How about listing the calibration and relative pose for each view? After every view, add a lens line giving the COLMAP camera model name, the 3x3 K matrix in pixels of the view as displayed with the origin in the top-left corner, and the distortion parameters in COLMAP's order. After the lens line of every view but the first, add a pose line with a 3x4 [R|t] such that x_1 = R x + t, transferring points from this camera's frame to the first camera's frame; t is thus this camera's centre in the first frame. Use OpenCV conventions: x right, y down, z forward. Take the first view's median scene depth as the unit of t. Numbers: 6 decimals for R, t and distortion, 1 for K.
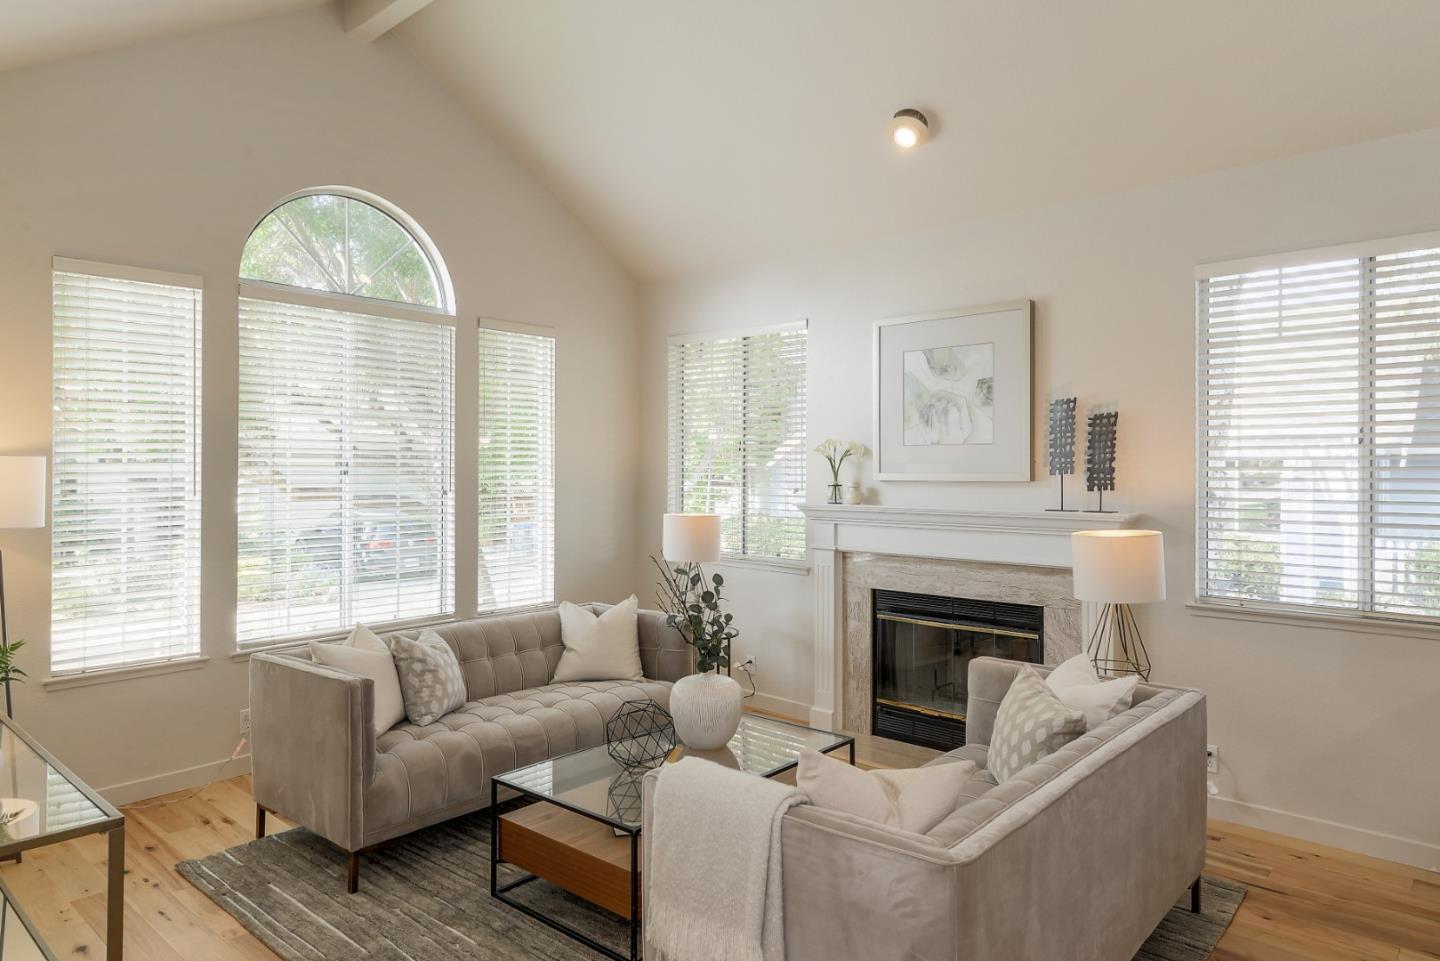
lens RADIAL K [[899.8, 0, 720.0], [0, 899.8, 480.5], [0, 0, 1]] dist [0.020891, -0.000755]
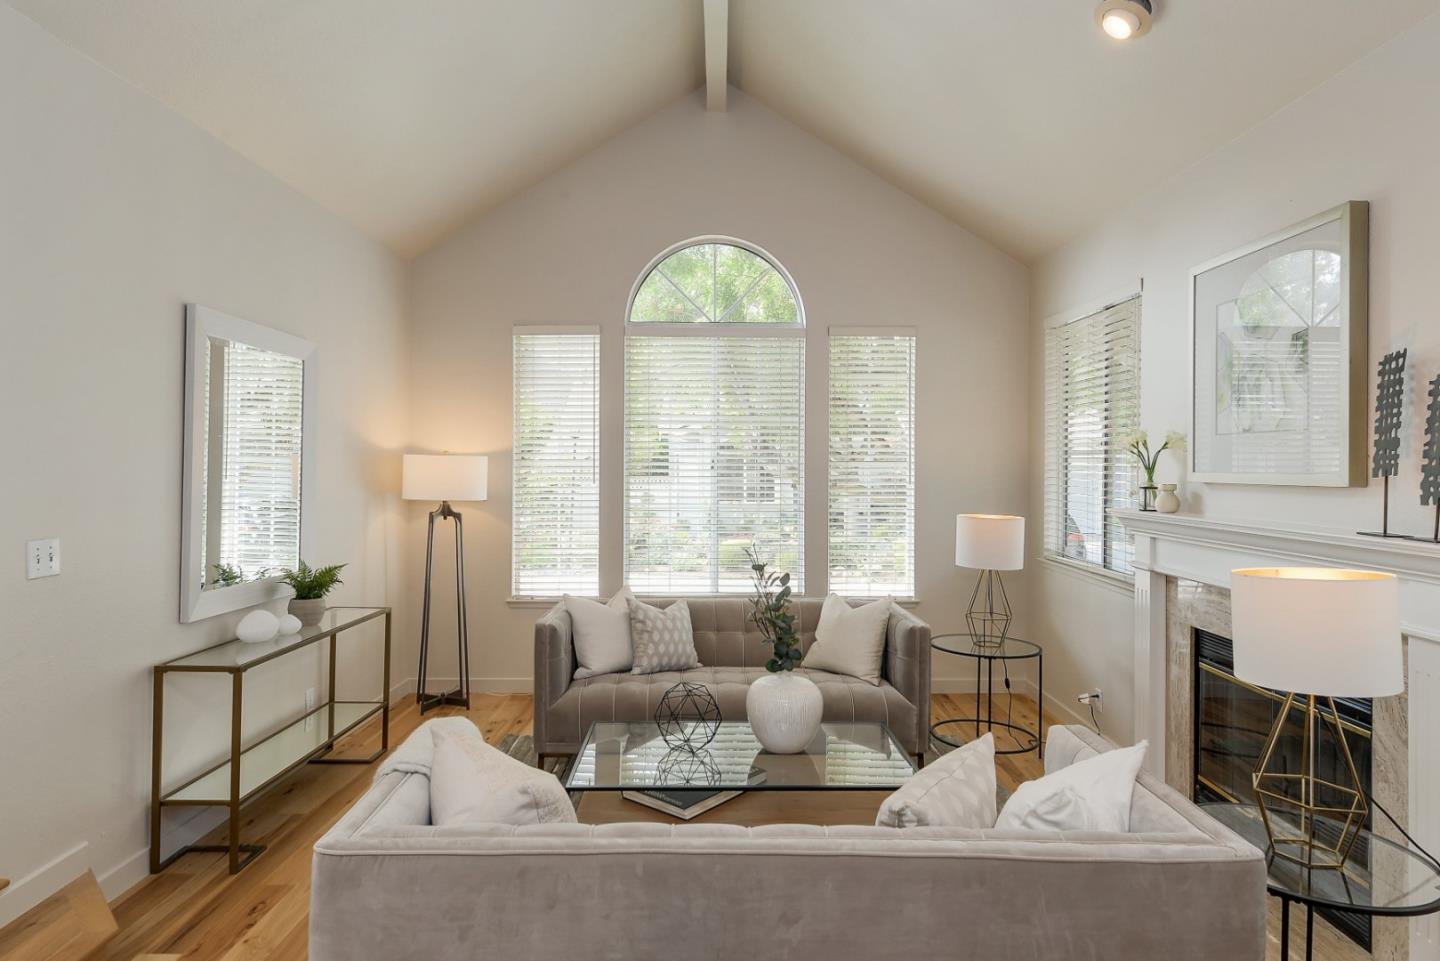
lens RADIAL K [[851.1, 0, 720.0], [0, 851.1, 480.5], [0, 0, 1]] dist [0.001885, 0.000983]
pose [[0.656304, 0.016388, -0.754319, 0.474196], [-0.013797, 0.999858, 0.009718, -0.002944], [0.754371, 0.004029, 0.656436, 0.255484]]
